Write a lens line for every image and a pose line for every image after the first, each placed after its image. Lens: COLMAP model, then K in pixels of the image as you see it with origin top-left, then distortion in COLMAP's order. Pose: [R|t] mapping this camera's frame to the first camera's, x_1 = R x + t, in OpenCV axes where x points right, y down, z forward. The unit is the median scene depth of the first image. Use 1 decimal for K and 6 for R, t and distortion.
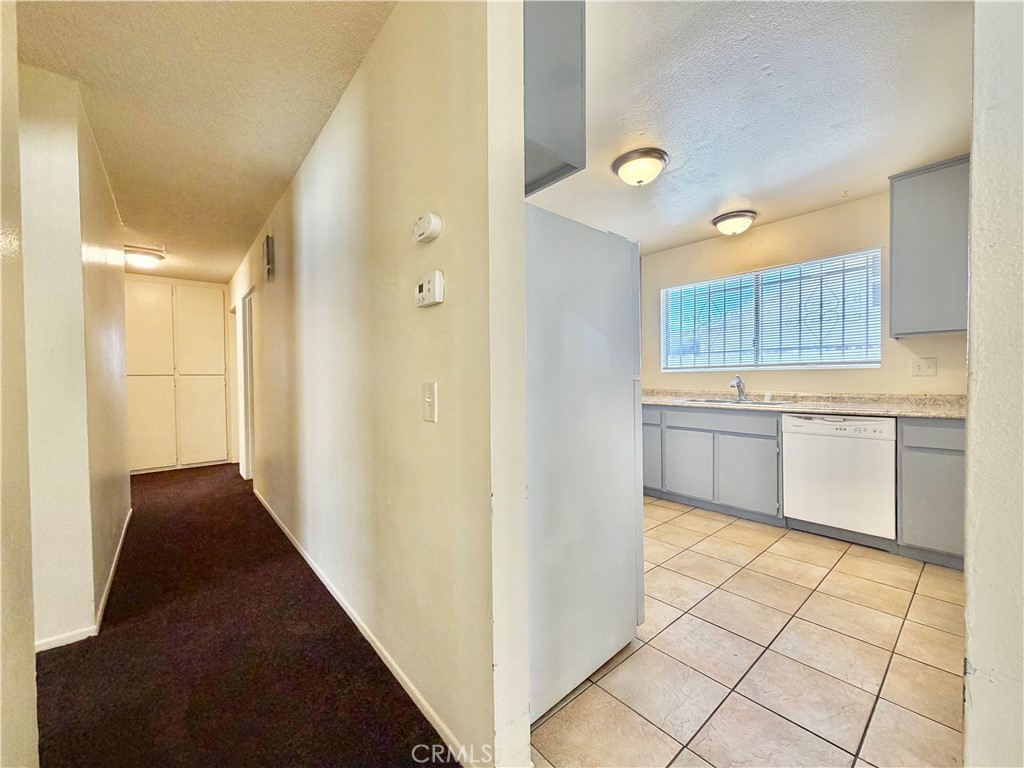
lens RADIAL K [[408.1, 0, 515.2], [0, 408.1, 383.6], [0, 0, 1]] dist [-0.000980, -0.000793]
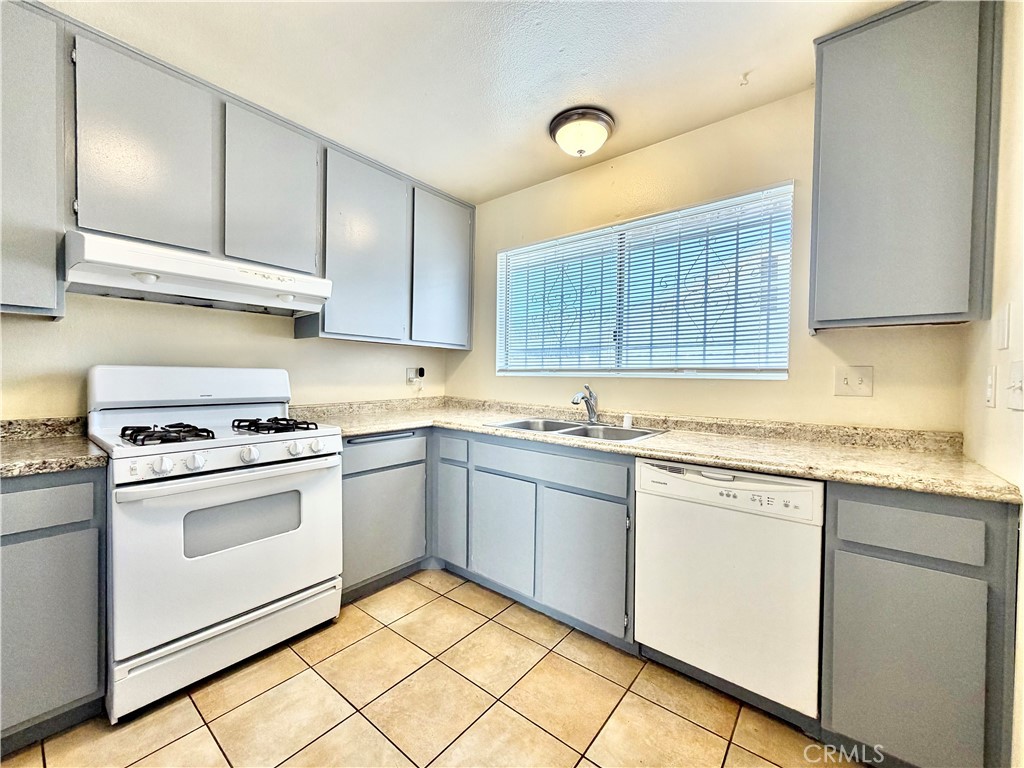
lens RADIAL K [[408.1, 0, 516.0], [0, 408.1, 383.7], [0, 0, 1]] dist [-0.000980, -0.000793]
pose [[0.981531, 0.021268, 0.190116, 0.394910], [-0.022207, 0.999749, 0.002807, -0.026572], [-0.190008, -0.006977, 0.981758, 0.496520]]
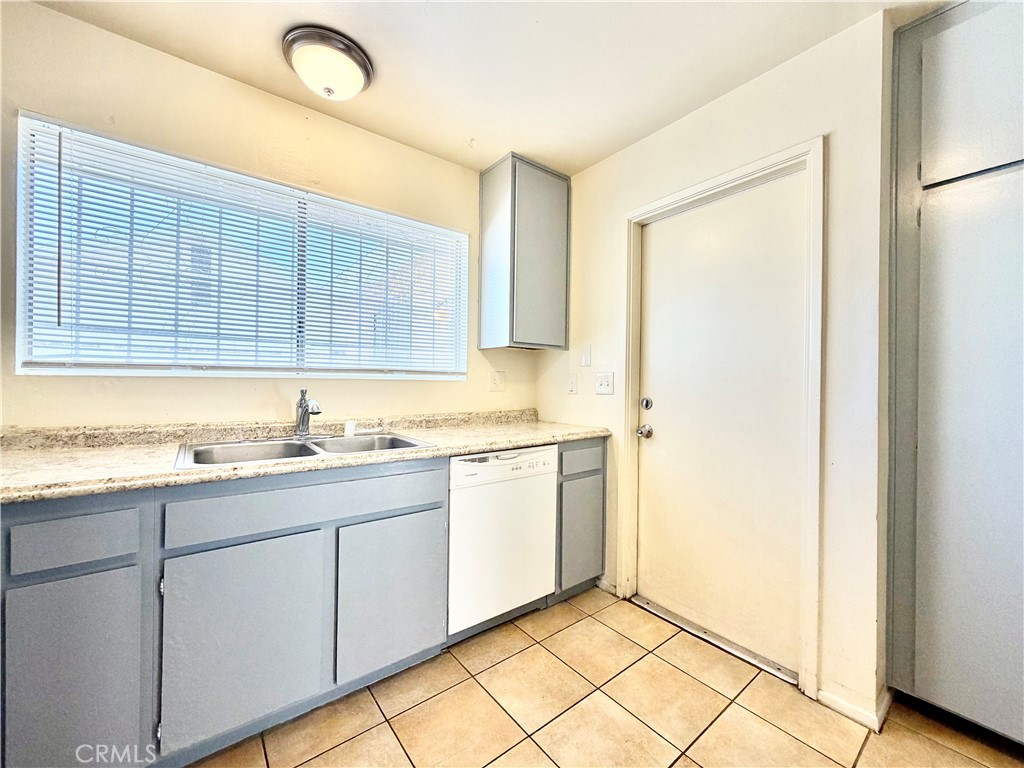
lens RADIAL K [[408.1, 0, 518.9], [0, 408.1, 380.4], [0, 0, 1]] dist [-0.000980, -0.000793]
pose [[0.031663, 0.013888, 0.999402, 0.083147], [-0.000605, 0.999904, -0.013876, -0.029083], [-0.999498, -0.000165, 0.031669, 0.906142]]
